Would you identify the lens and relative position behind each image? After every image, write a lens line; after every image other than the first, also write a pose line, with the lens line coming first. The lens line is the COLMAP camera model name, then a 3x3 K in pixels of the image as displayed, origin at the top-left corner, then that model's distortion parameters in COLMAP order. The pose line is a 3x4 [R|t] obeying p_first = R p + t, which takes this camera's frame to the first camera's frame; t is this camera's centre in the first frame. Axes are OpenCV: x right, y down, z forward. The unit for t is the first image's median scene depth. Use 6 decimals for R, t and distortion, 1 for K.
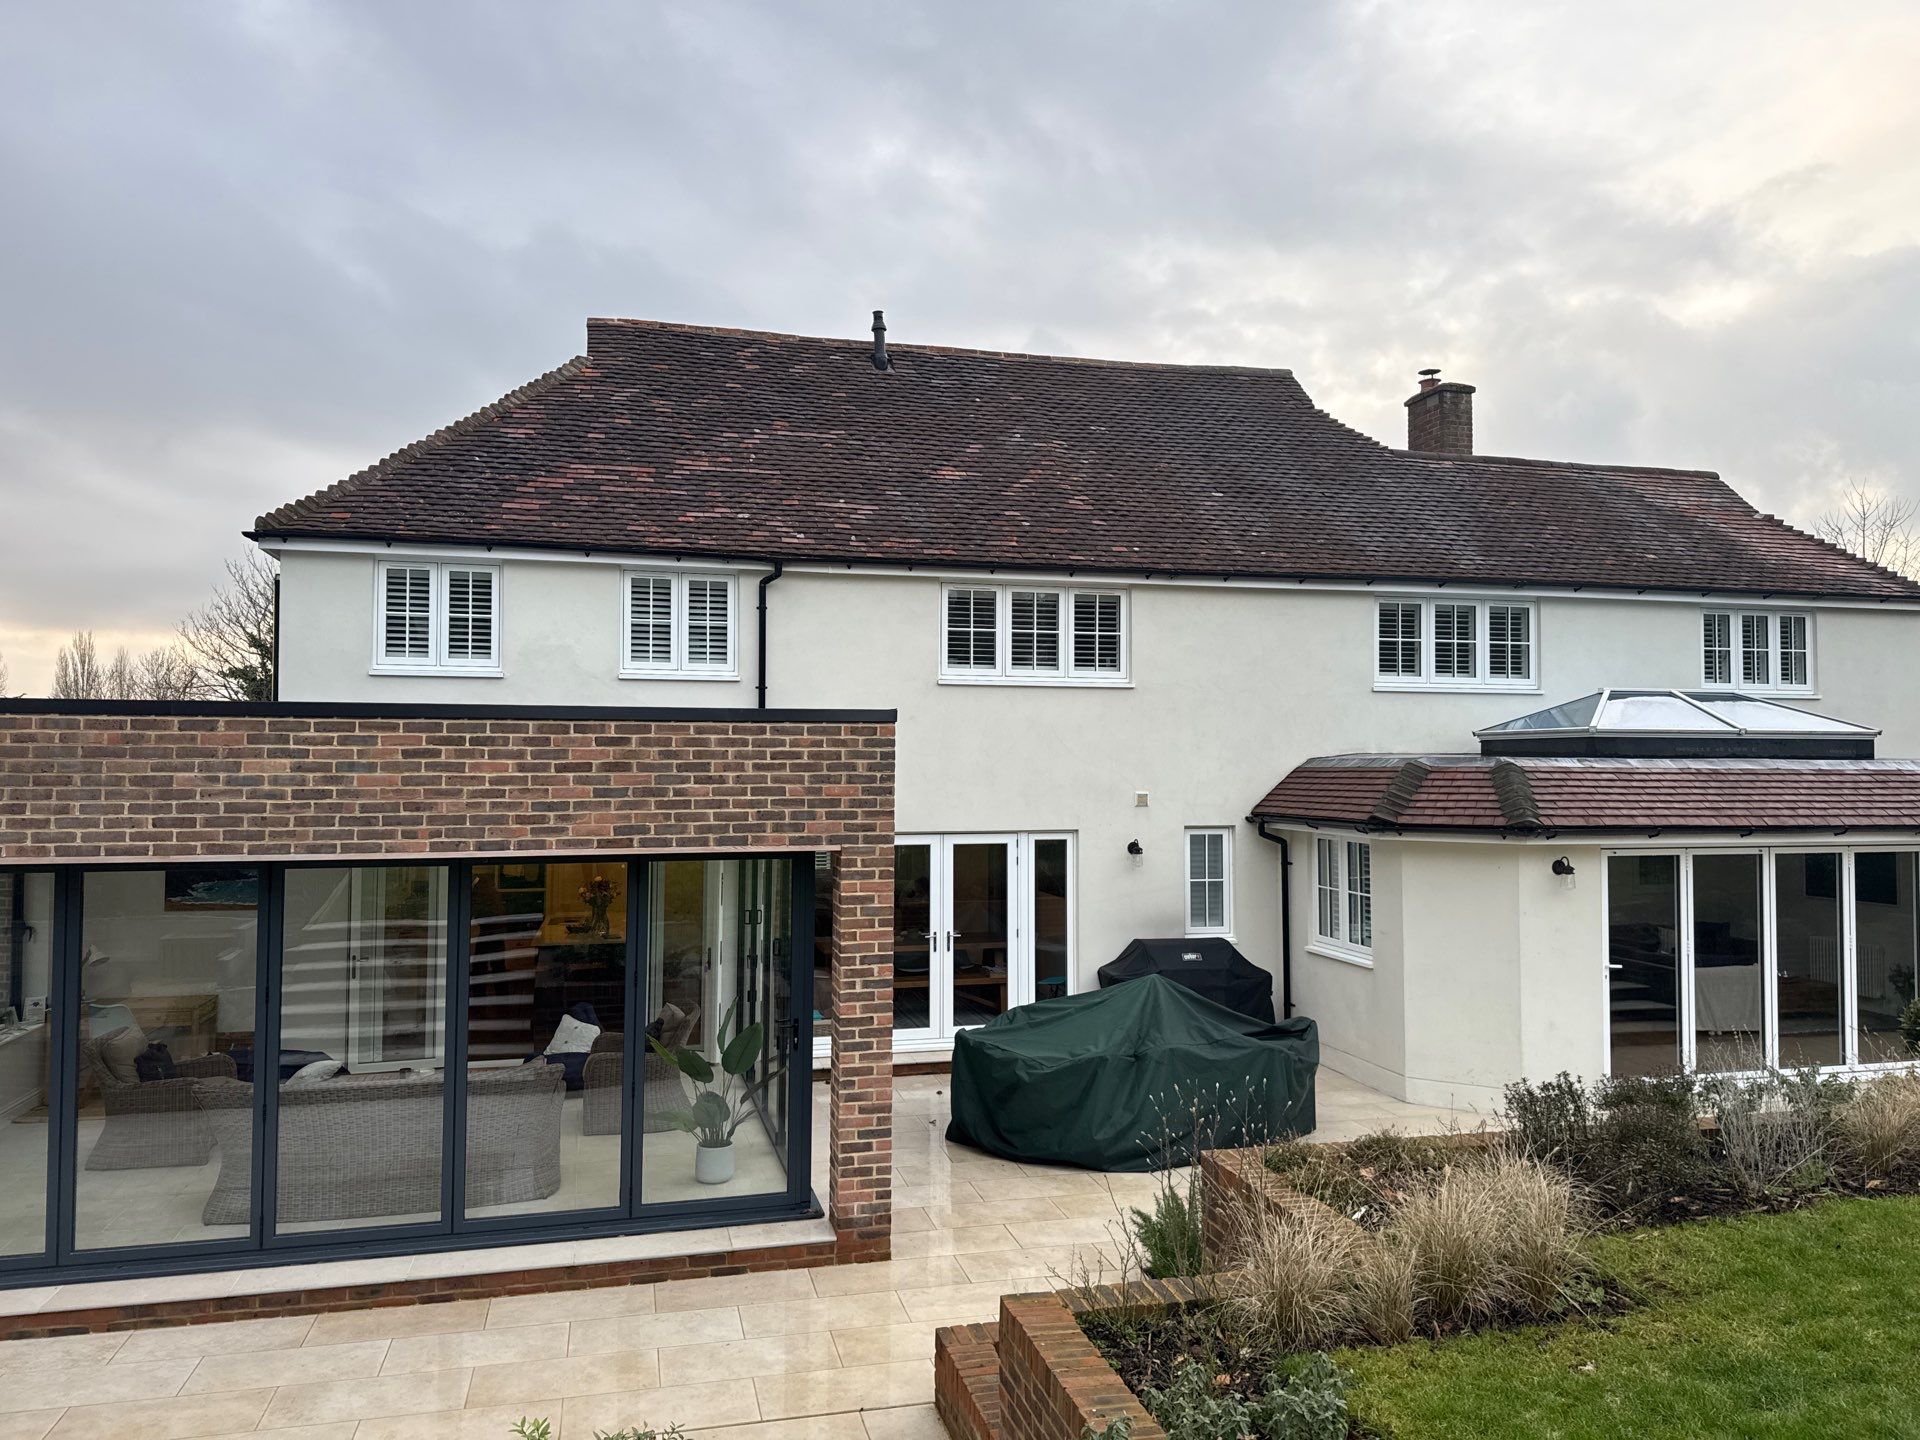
lens RADIAL K [[1271.8, 0, 960.0], [0, 1271.8, 720.0], [0, 0, 1]] dist [0.137429, -0.194477]
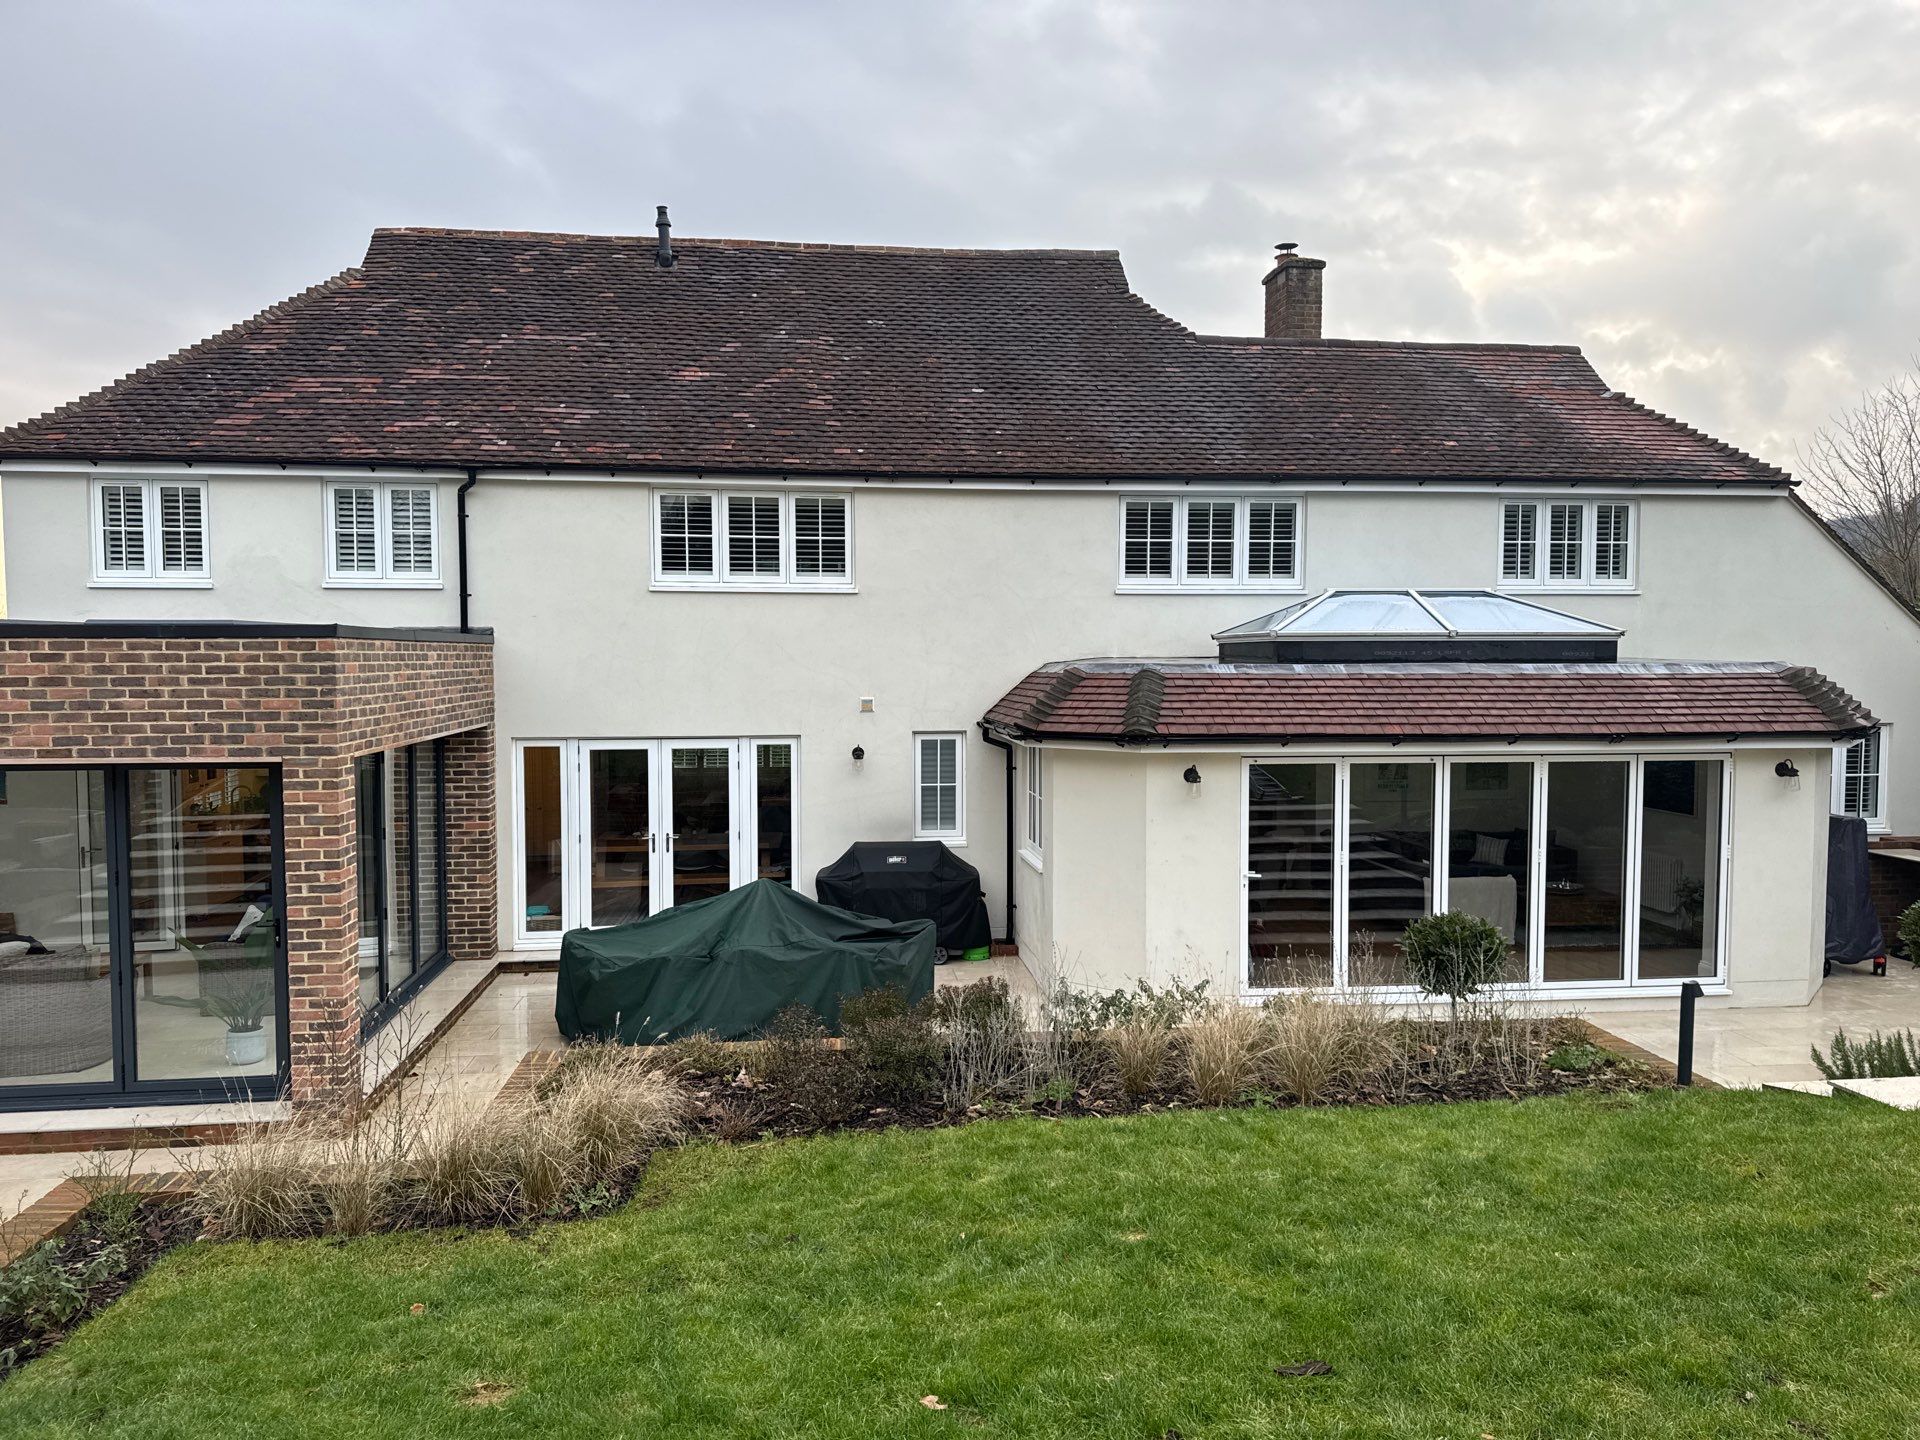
lens RADIAL K [[1271.8, 0, 960.0], [0, 1271.8, 720.0], [0, 0, 1]] dist [0.137429, -0.194477]
pose [[0.991975, 0.004011, -0.126373, 0.373312], [0.006694, 0.996428, 0.084178, -0.010556], [0.126260, -0.084348, 0.988405, 0.019133]]
